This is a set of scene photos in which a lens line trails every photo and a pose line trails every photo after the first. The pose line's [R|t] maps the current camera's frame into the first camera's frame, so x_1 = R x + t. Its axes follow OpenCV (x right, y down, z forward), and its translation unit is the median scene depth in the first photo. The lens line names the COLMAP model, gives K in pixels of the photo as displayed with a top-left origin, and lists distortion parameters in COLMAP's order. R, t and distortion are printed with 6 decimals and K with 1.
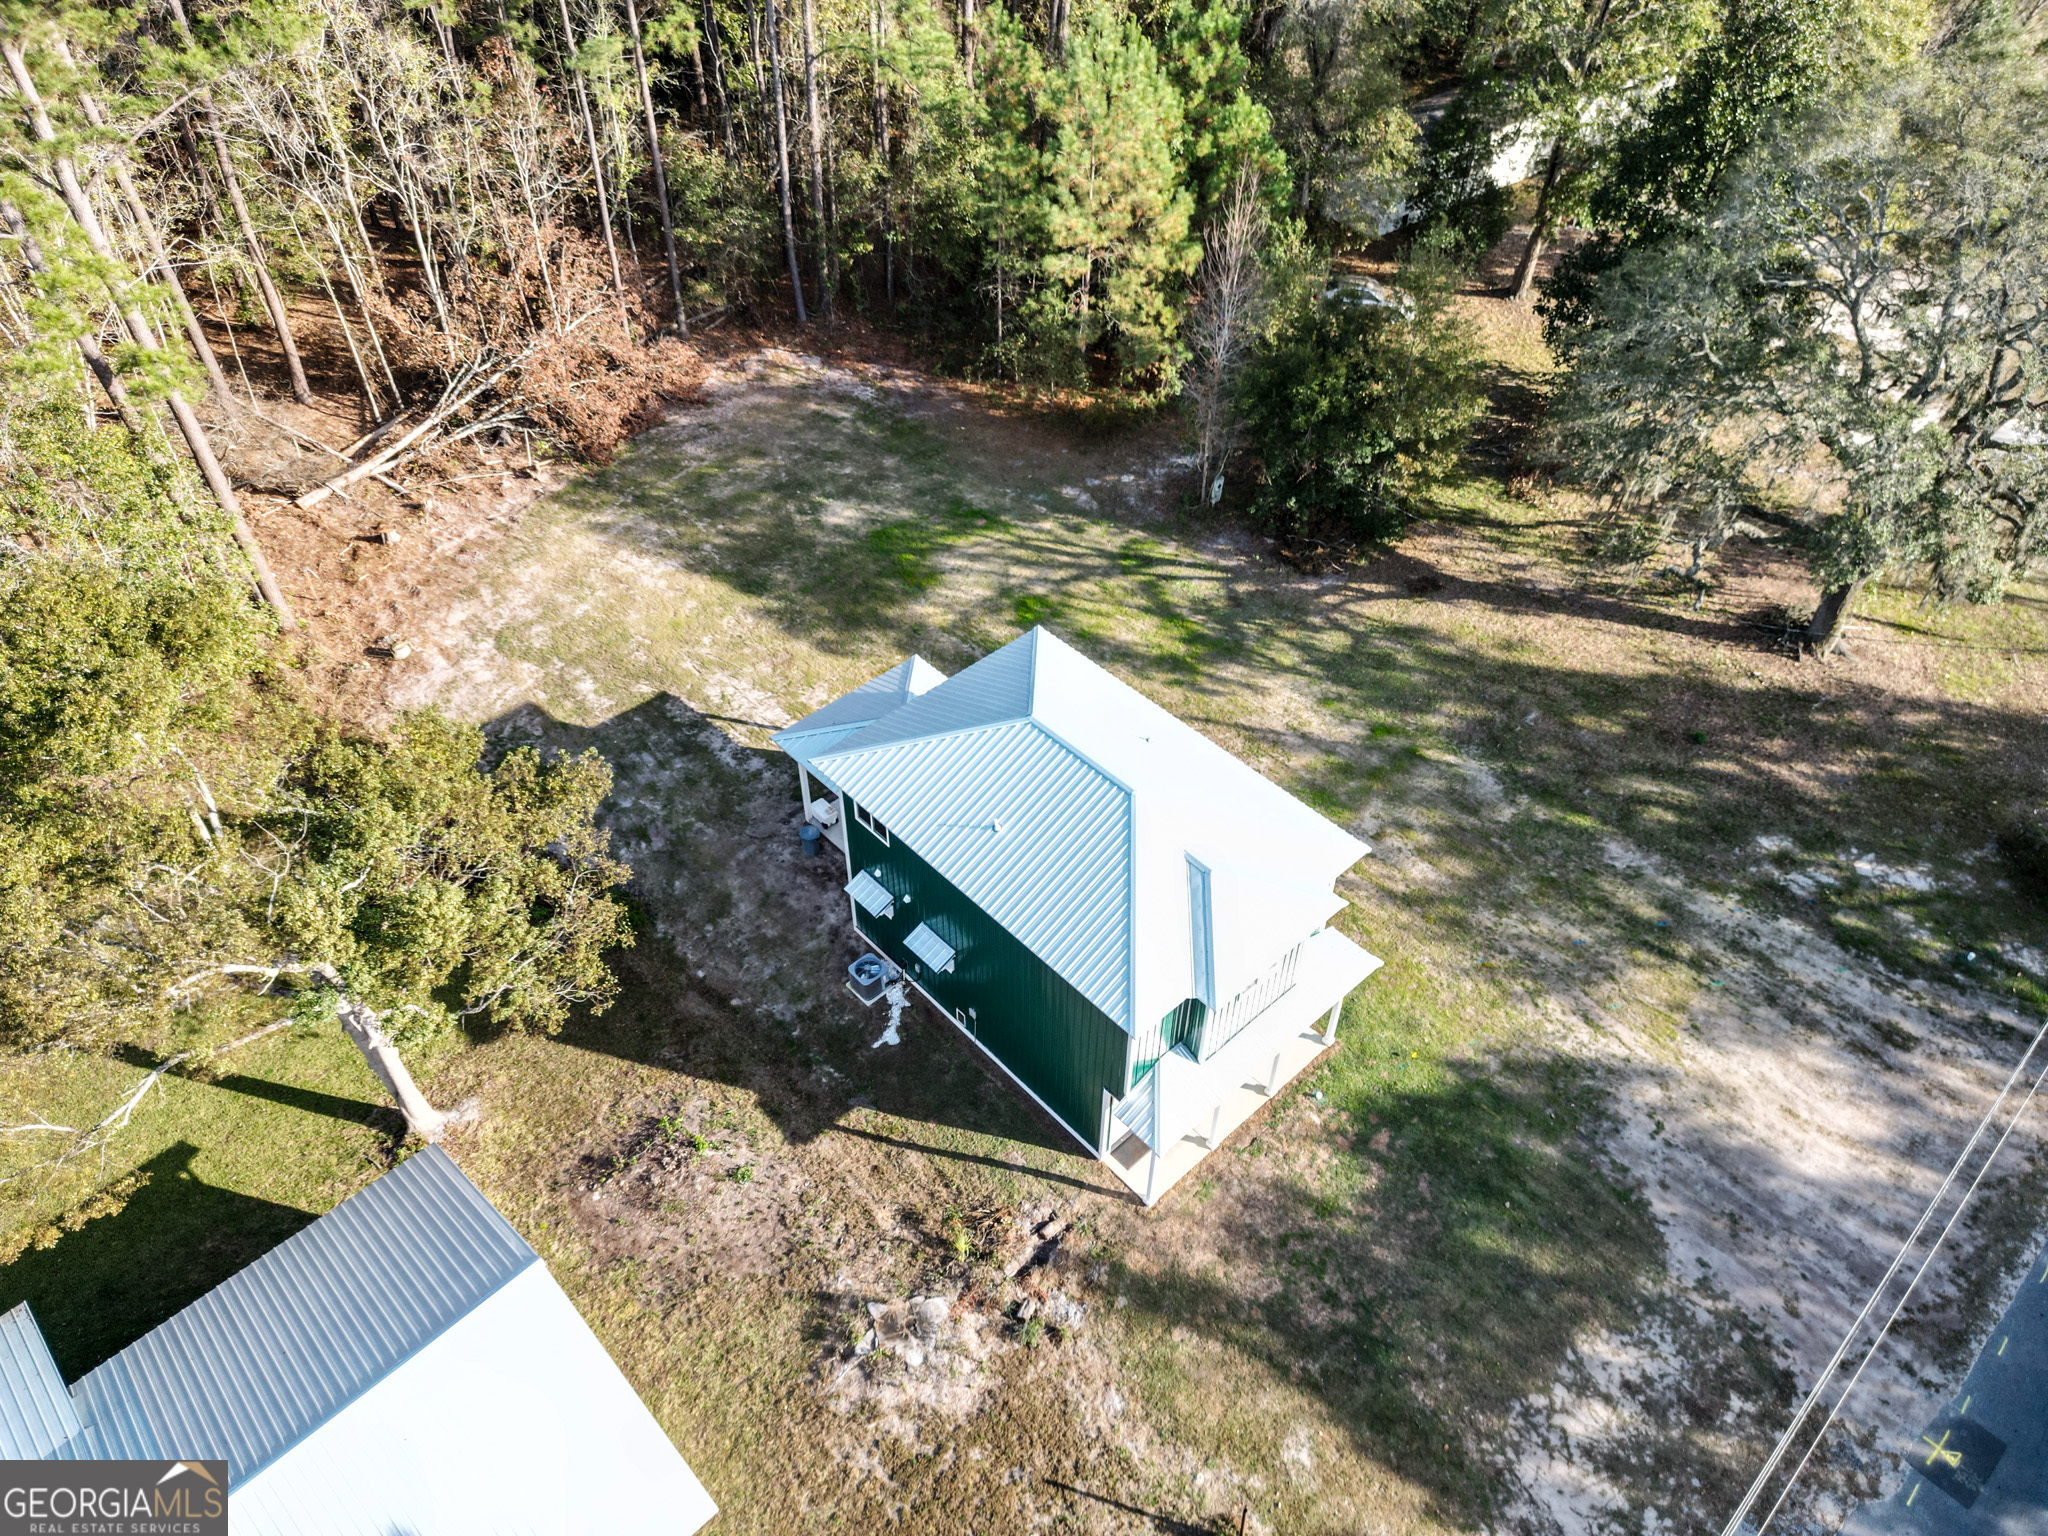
lens RADIAL K [[1432.3, 0, 1014.7], [0, 1432.3, 766.7], [0, 0, 1]] dist [0.058538, -0.055569]
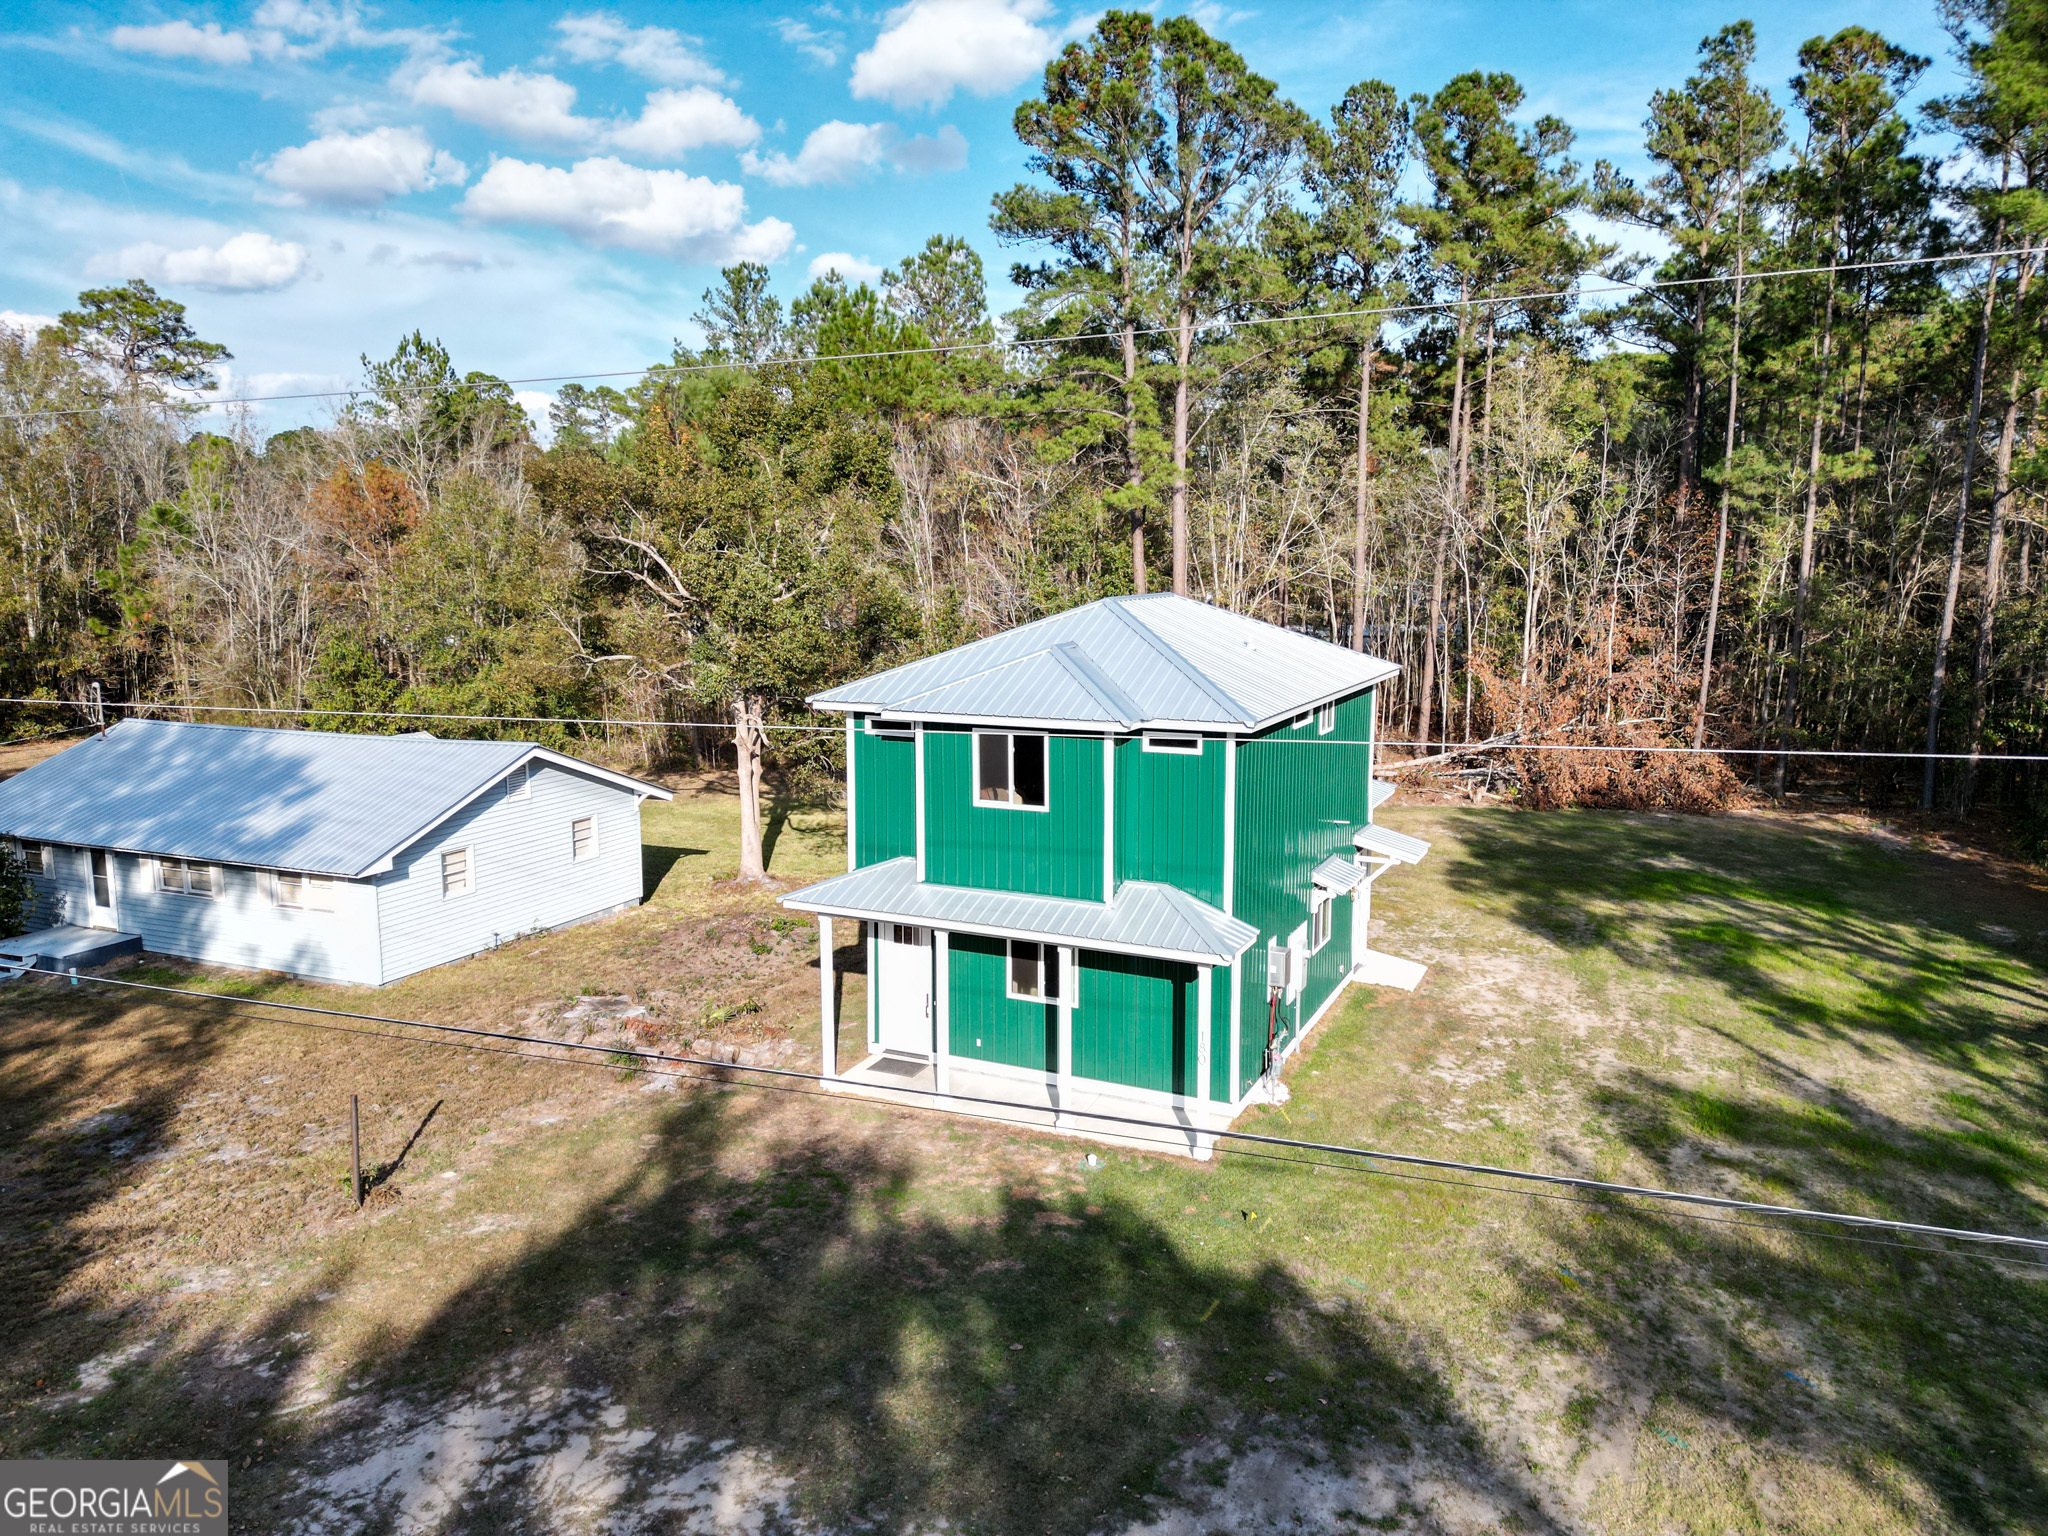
lens RADIAL K [[1432.3, 0, 1014.7], [0, 1432.3, 766.7], [0, 0, 1]] dist [0.058538, -0.055569]
pose [[0.369048, 0.135788, -0.919437, 0.685370], [-0.646408, 0.748313, -0.148942, 0.201960], [0.667803, 0.649299, 0.363938, 0.613714]]
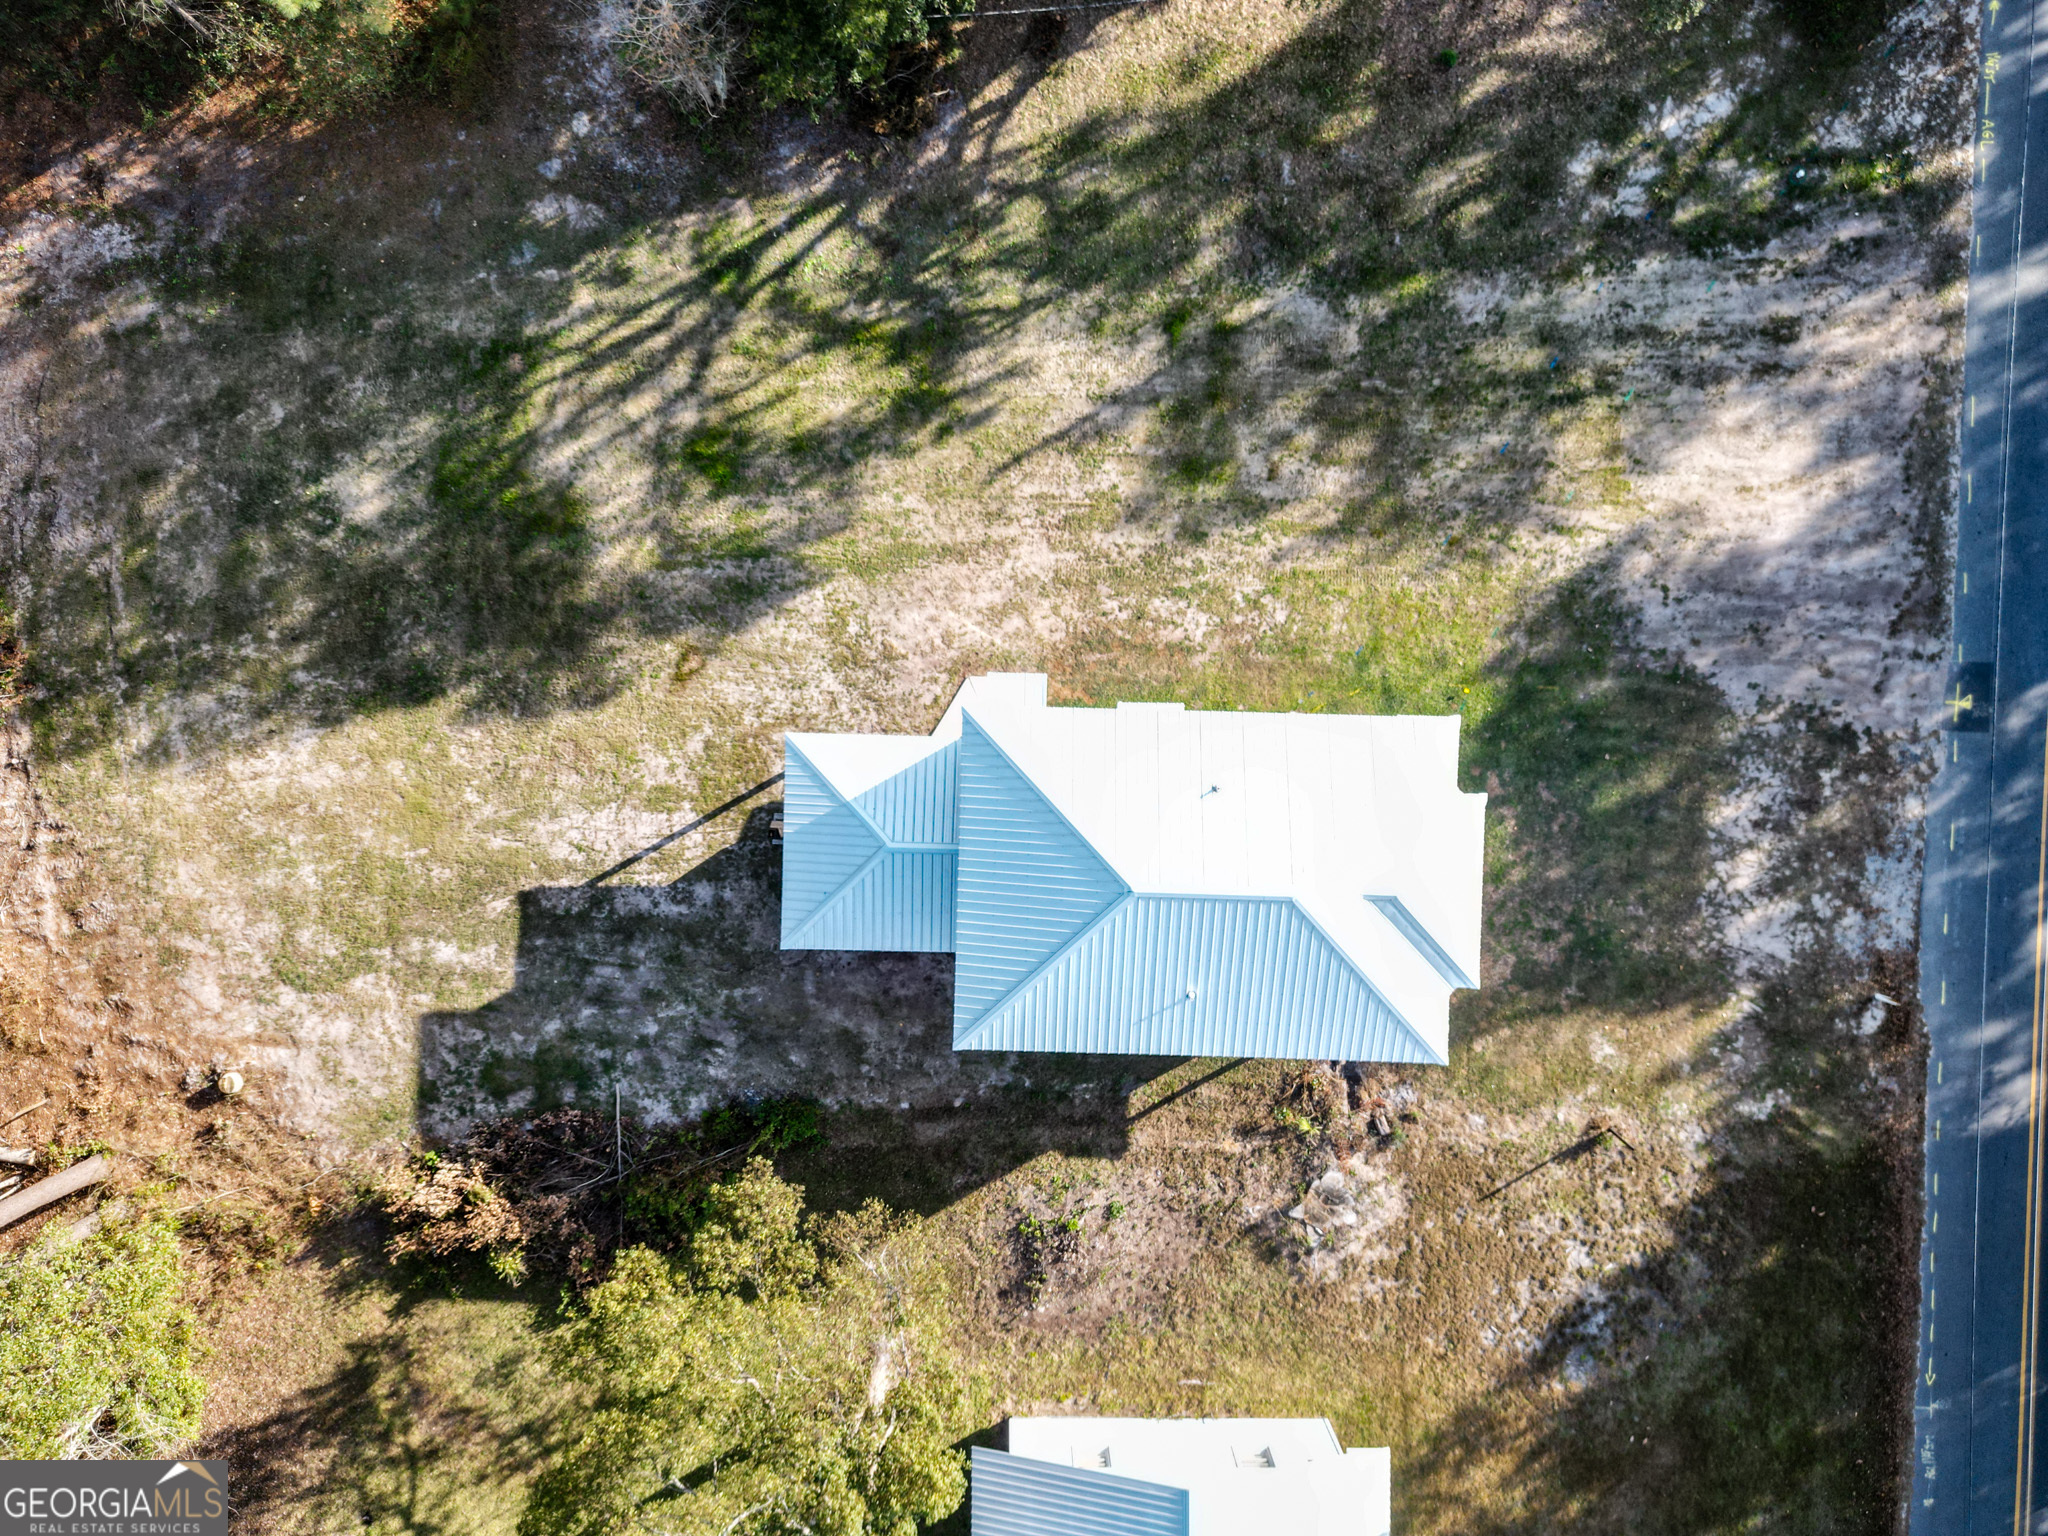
lens RADIAL K [[1432.3, 0, 1014.7], [0, 1432.3, 766.7], [0, 0, 1]] dist [0.058538, -0.055569]
pose [[0.697073, -0.716263, -0.032510, 0.040328], [0.499514, 0.452605, 0.738671, -0.688674], [-0.514368, -0.531147, 0.673282, 0.415212]]
